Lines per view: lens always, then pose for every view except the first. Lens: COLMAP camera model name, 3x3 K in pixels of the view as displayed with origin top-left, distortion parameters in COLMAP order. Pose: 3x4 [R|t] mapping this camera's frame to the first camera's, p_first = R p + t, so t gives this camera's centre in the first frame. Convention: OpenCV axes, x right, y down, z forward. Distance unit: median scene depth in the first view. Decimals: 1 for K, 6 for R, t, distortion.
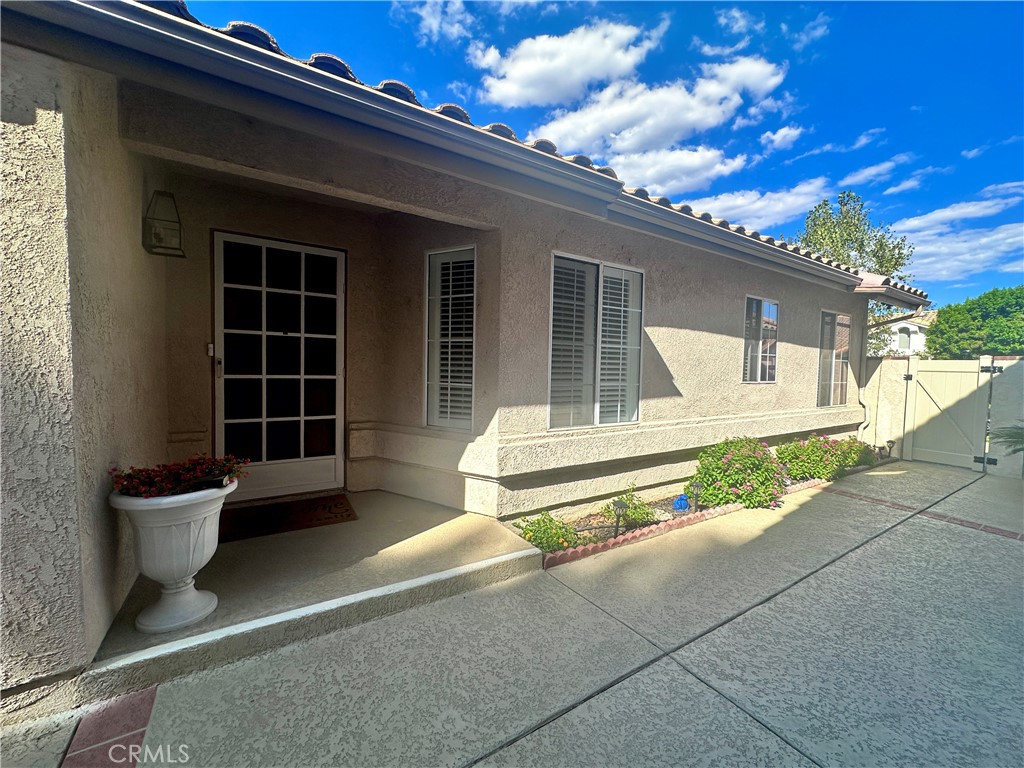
lens RADIAL K [[408.8, 0, 511.5], [0, 408.8, 383.9], [0, 0, 1]] dist [-0.004791, 0.000890]
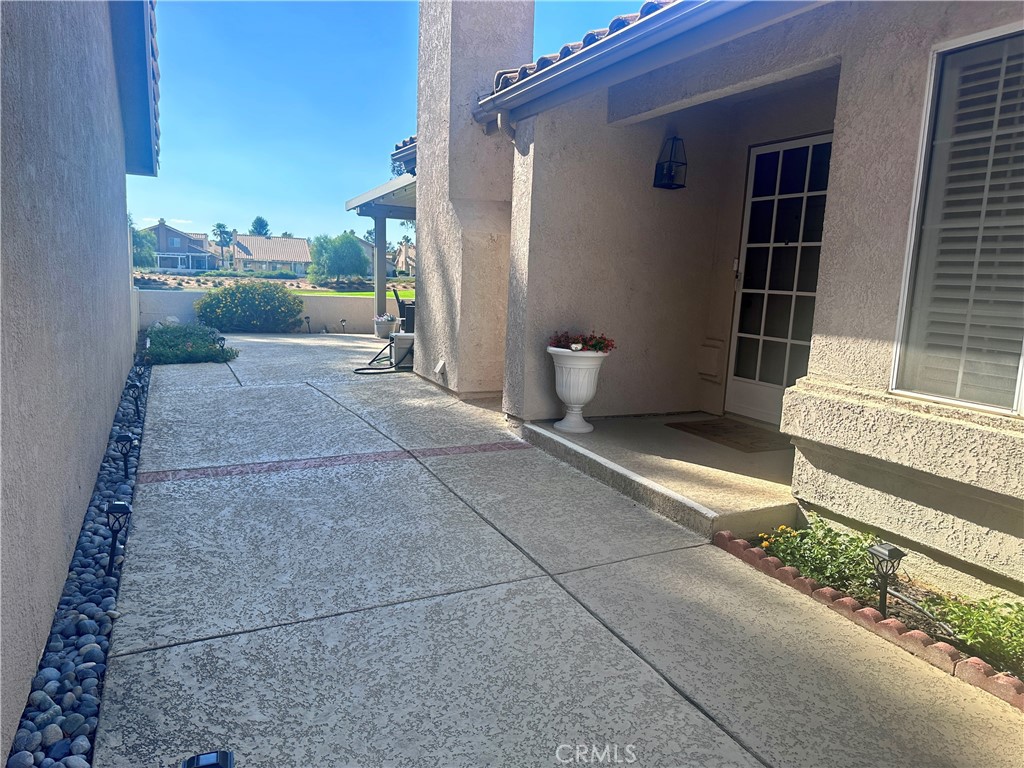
lens RADIAL K [[710.6, 0, 509.7], [0, 710.6, 381.3], [0, 0, 1]] dist [0.034494, -0.008454]
pose [[-0.129428, 0.122143, -0.984037, 1.264716], [-0.098920, 0.985844, 0.135377, 0.025439], [0.986642, 0.114863, -0.115513, 0.701362]]
